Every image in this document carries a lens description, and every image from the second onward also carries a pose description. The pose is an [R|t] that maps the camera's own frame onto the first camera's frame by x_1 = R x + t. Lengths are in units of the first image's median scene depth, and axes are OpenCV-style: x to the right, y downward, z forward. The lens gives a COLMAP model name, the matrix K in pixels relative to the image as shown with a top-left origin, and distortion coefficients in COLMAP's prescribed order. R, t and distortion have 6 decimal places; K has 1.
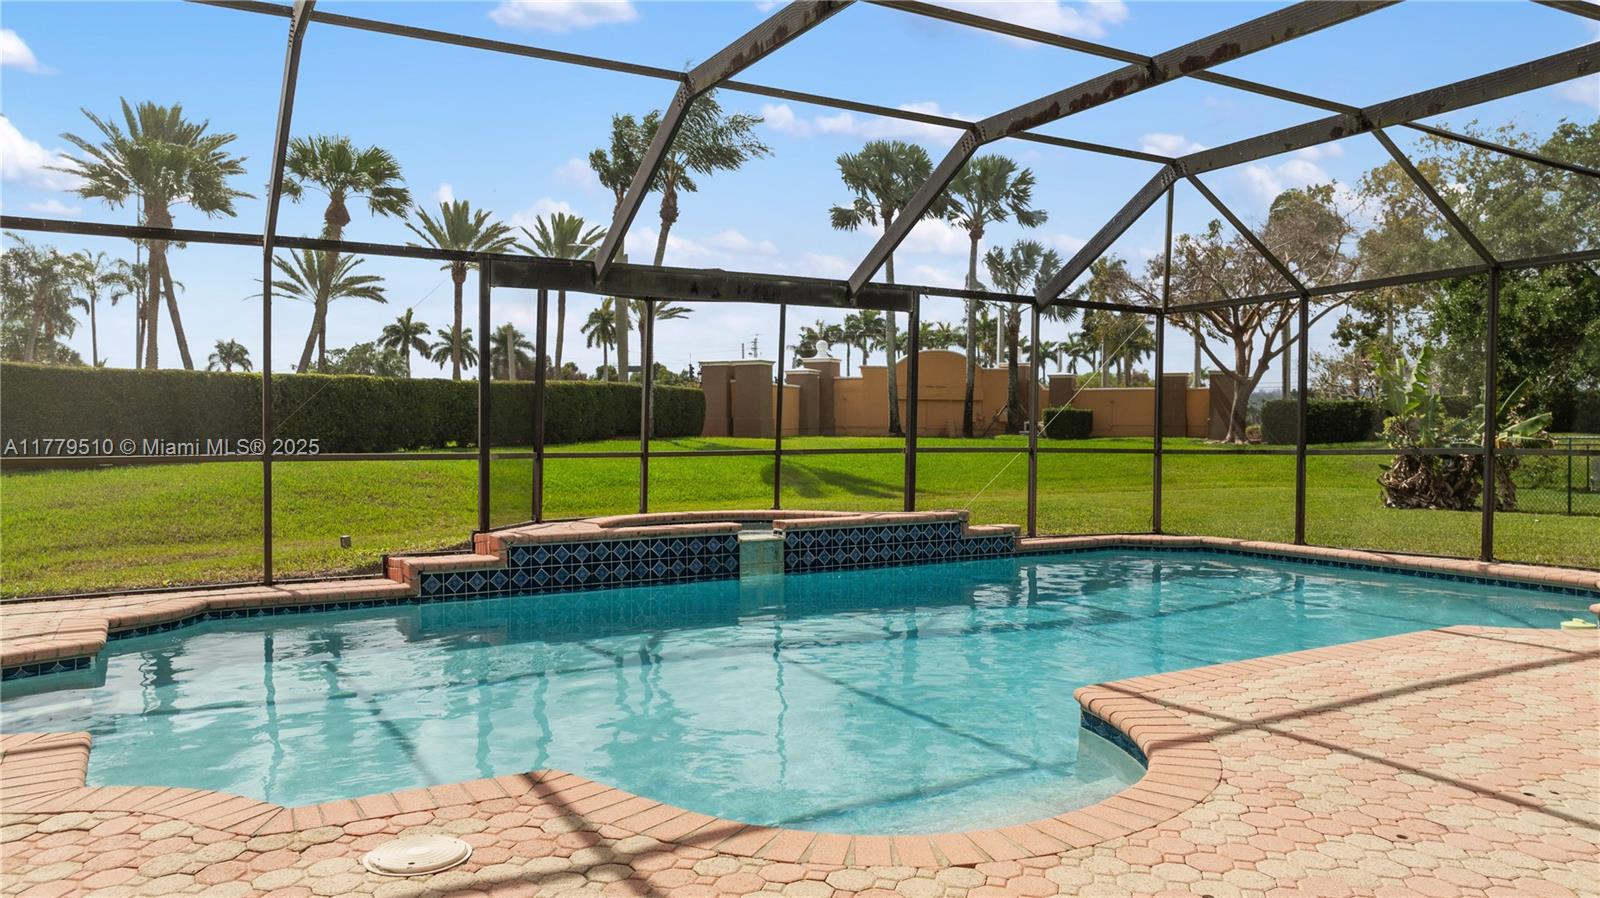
lens RADIAL K [[1128.5, 0, 804.2], [0, 1128.5, 454.7], [0, 0, 1]] dist [-0.024307, 0.016499]
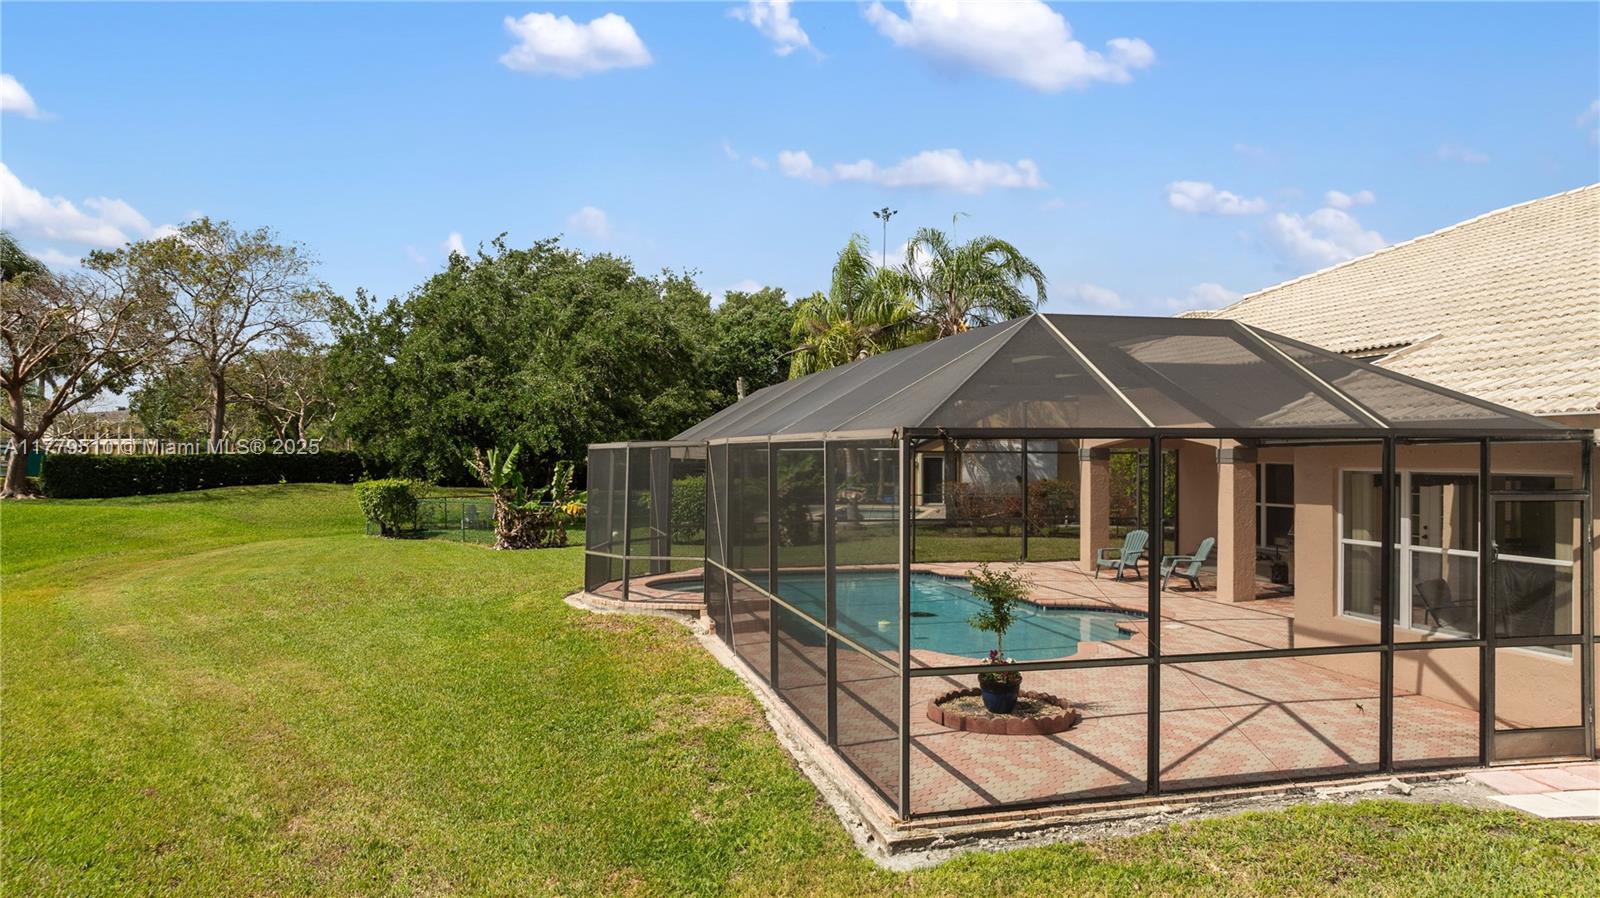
lens RADIAL K [[1128.5, 0, 813.8], [0, 1128.5, 447.5], [0, 0, 1]] dist [-0.024307, 0.016499]
pose [[0.277108, 0.004925, 0.960826, -1.817389], [0.022342, 0.999683, -0.011567, -0.137839], [-0.960579, 0.024672, 0.276910, 0.355197]]
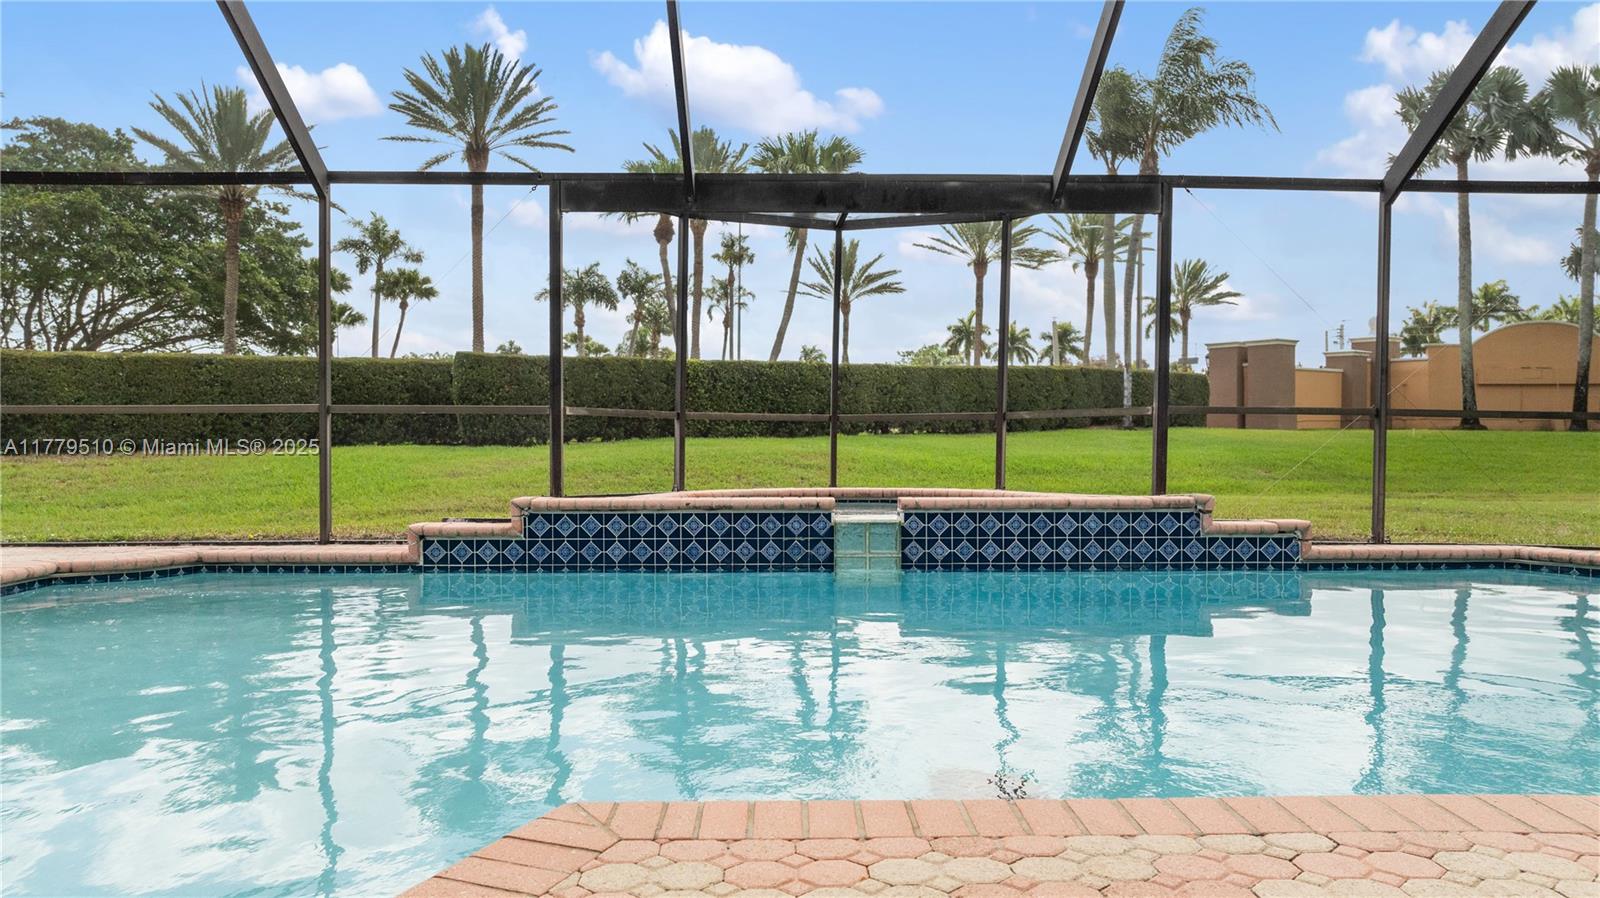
lens RADIAL K [[1128.5, 0, 800.8], [0, 1128.5, 446.1], [0, 0, 1]] dist [-0.024307, 0.016499]
pose [[0.872069, 0.008859, -0.489303, 0.293660], [-0.012855, 0.999906, -0.004806, 0.030099], [0.489214, 0.010481, 0.872101, 0.332889]]
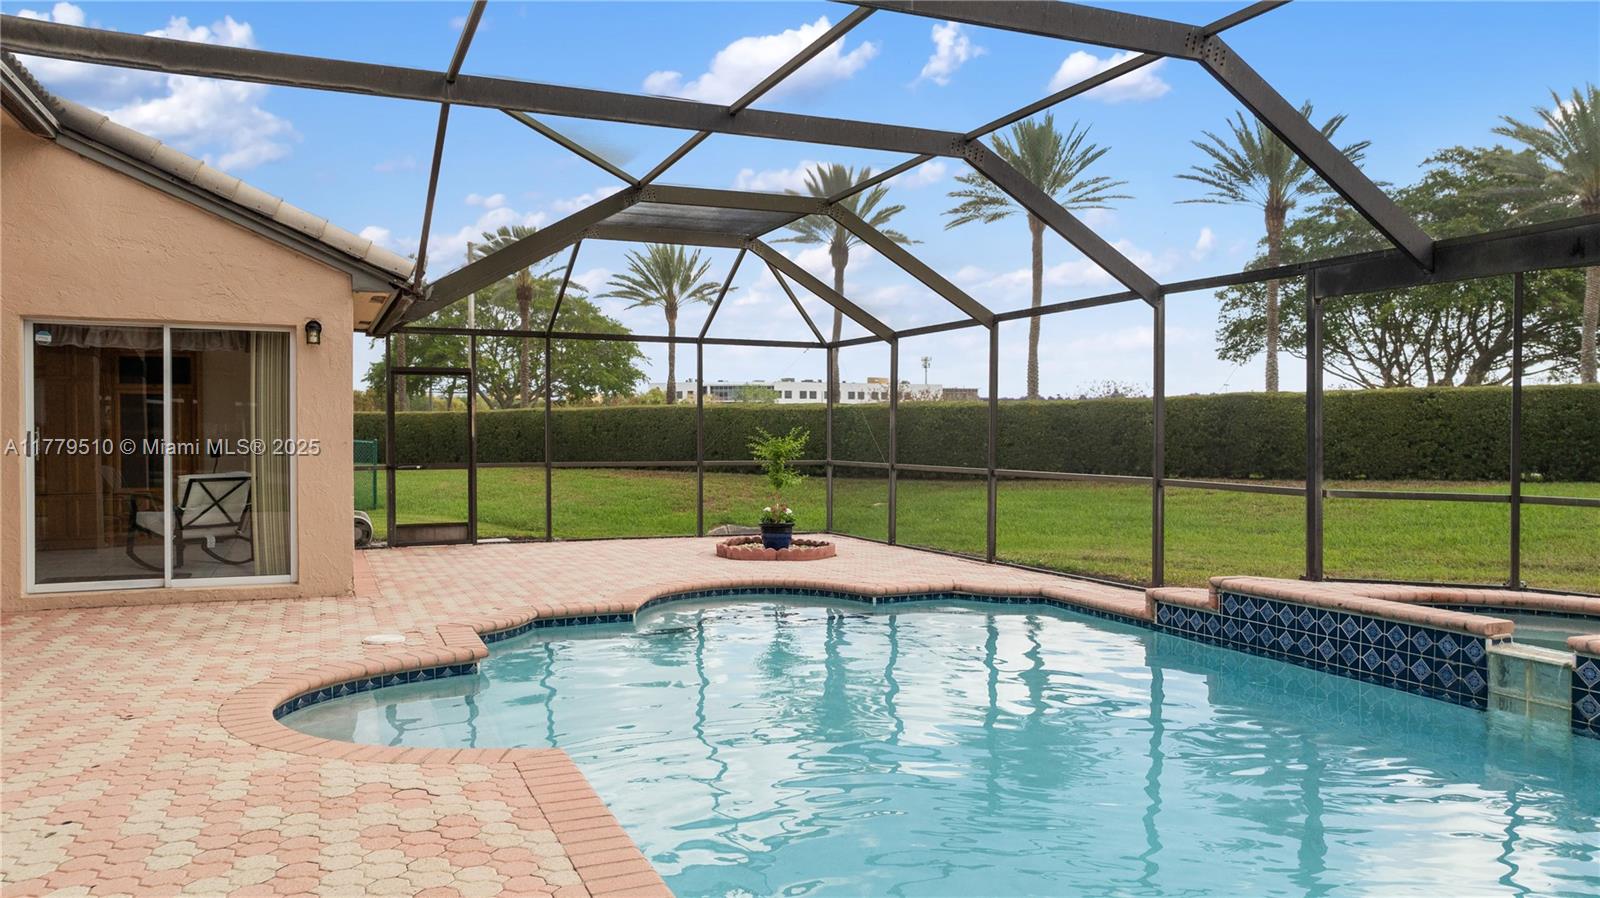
lens RADIAL K [[1128.5, 0, 801.1], [0, 1128.5, 450.6], [0, 0, 1]] dist [-0.024307, 0.016499]
pose [[-0.121962, 0.020933, -0.992314, 0.620258], [-0.024140, 0.999419, 0.024050, -0.042242], [0.992241, 0.026888, -0.121386, 0.692685]]
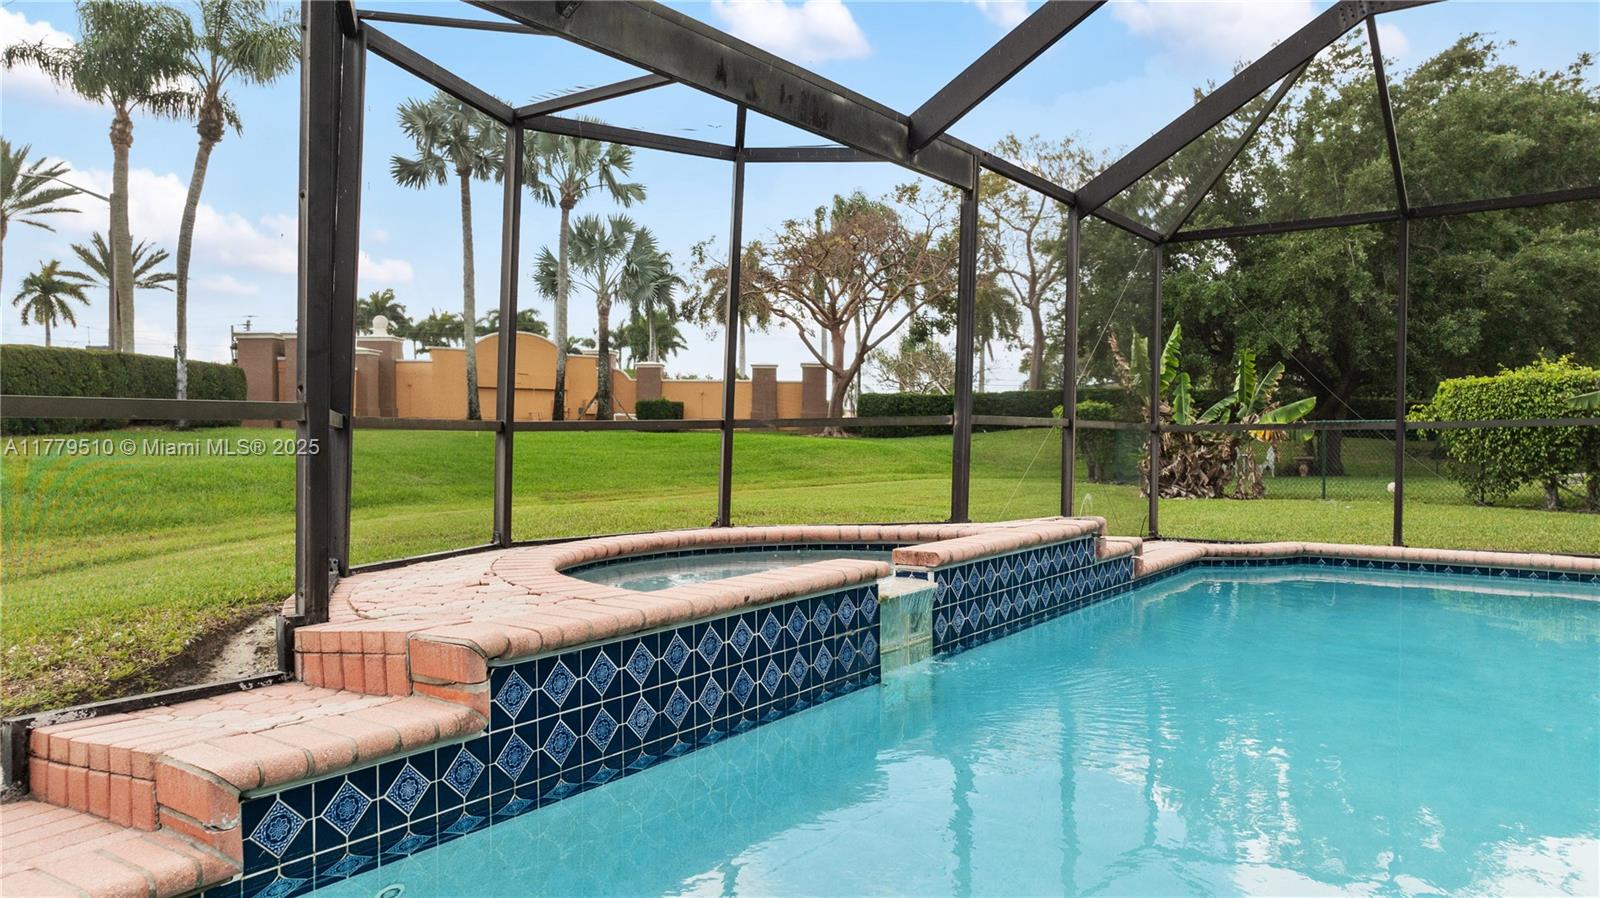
lens RADIAL K [[1128.5, 0, 798.7], [0, 1128.5, 447.7], [0, 0, 1]] dist [-0.024307, 0.016499]
pose [[0.909108, -0.005441, 0.416524, -0.286346], [0.007633, 0.999964, -0.003596, 0.015260], [-0.416490, 0.006448, 0.909117, 0.588553]]
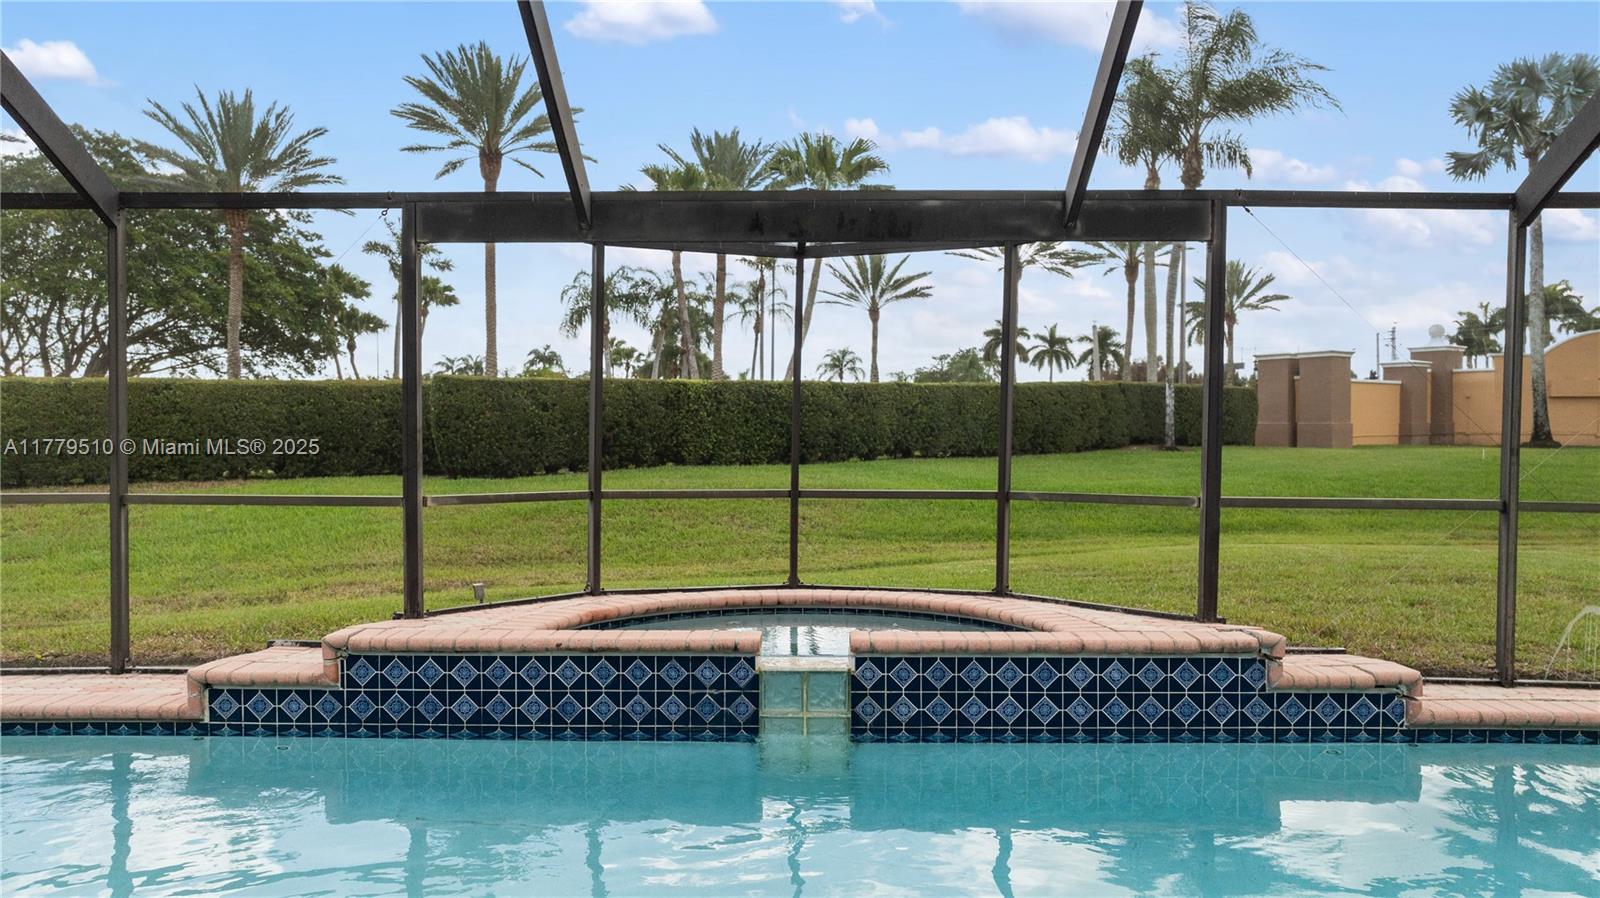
lens RADIAL K [[1128.5, 0, 800.5], [0, 1128.5, 448.8], [0, 0, 1]] dist [-0.024307, 0.016499]
pose [[0.854257, 0.010974, -0.519735, 0.247166], [-0.014255, 0.999896, -0.002318, -0.030428], [0.519655, 0.009389, 0.854324, 0.541483]]
